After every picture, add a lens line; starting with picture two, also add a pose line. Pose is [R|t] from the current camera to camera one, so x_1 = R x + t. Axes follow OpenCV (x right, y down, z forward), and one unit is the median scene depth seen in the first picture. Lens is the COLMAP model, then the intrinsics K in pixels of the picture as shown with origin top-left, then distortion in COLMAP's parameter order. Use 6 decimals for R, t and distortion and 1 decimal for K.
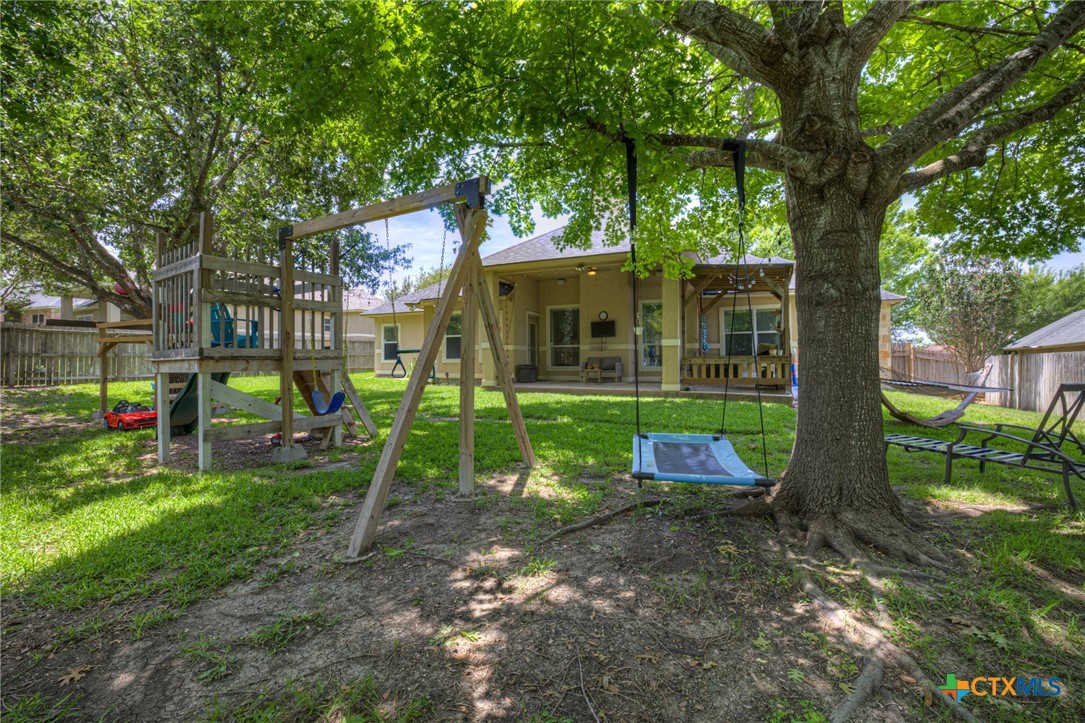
lens RADIAL K [[466.1, 0, 543.3], [0, 466.1, 357.6], [0, 0, 1]] dist [-0.014556, 0.002783]
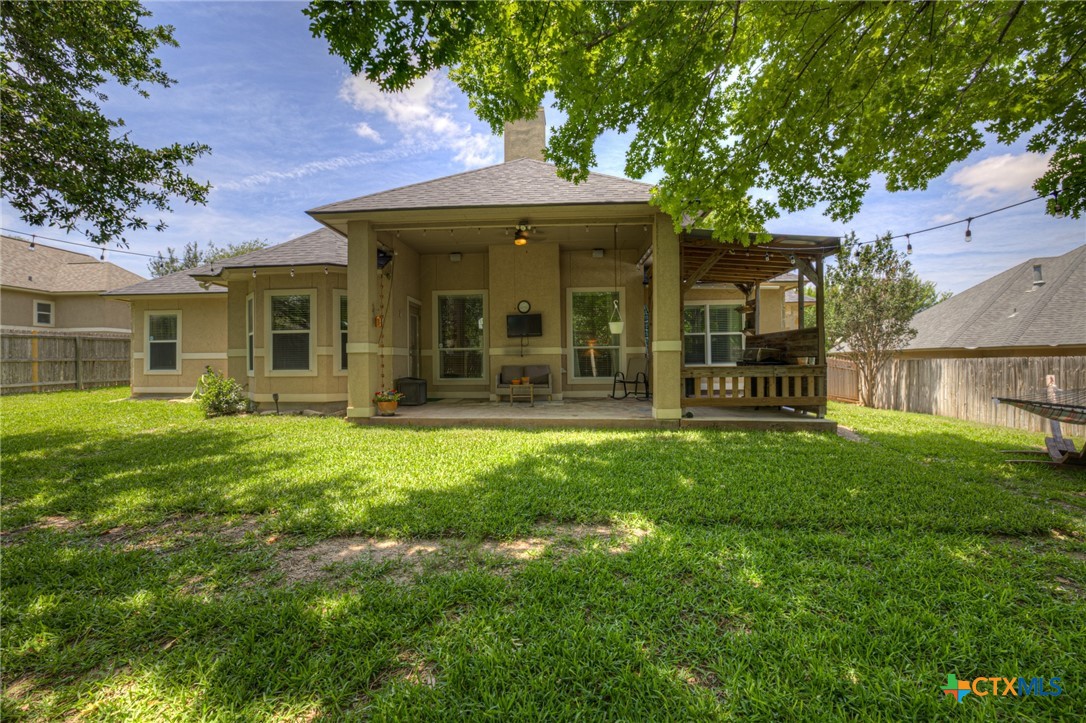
lens RADIAL K [[466.5, 0, 537.9], [0, 466.5, 359.9], [0, 0, 1]] dist [-0.014556, 0.002783]
pose [[0.936251, -0.002383, 0.351325, -0.101482], [0.001968, 0.999997, 0.001539, -0.010564], [-0.351327, -0.000749, 0.936252, 0.329553]]
